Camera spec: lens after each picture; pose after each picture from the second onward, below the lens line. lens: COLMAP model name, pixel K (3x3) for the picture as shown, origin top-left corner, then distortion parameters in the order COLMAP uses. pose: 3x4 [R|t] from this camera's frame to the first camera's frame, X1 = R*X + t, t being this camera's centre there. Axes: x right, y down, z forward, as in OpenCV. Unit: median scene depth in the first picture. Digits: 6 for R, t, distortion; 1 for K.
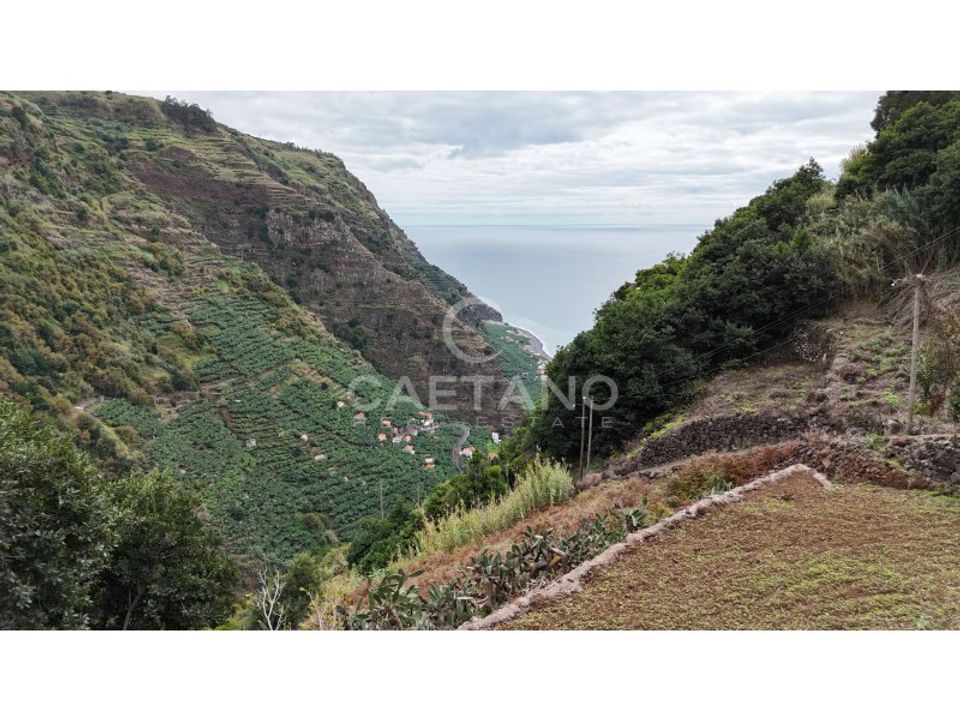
lens RADIAL K [[711.3, 0, 480.0], [0, 711.3, 360.0], [0, 0, 1]] dist [0.069102, -0.091204]
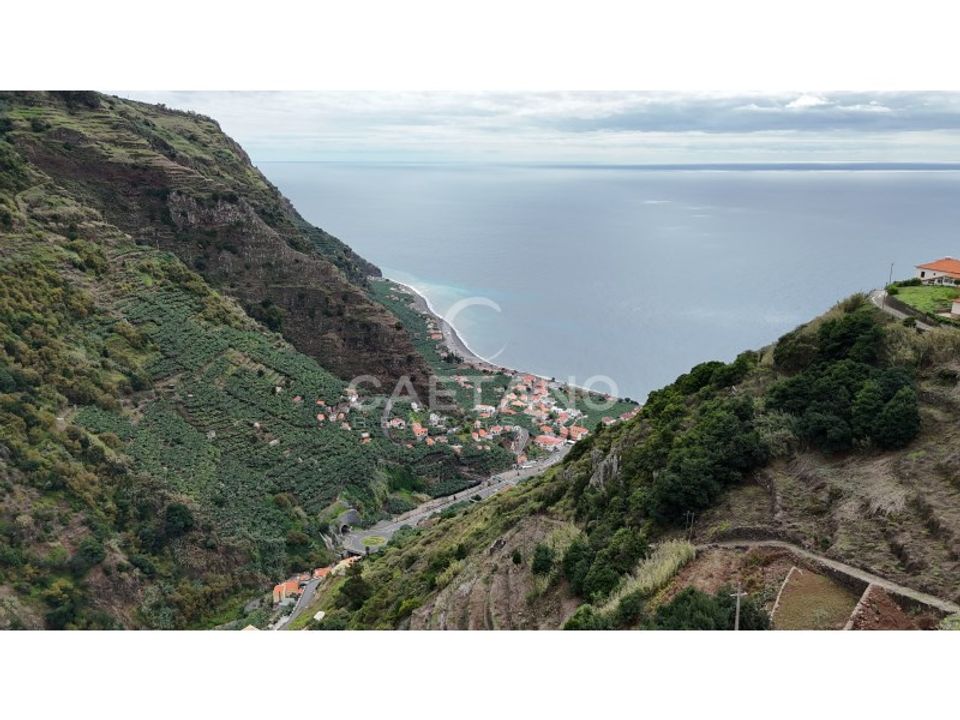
lens RADIAL K [[711.3, 0, 480.0], [0, 711.3, 360.0], [0, 0, 1]] dist [0.069102, -0.091204]
pose [[0.980693, -0.050066, 0.189039, -0.093193], [0.033800, 0.995519, 0.088311, -0.065791], [-0.192613, -0.080216, 0.977991, -0.121016]]
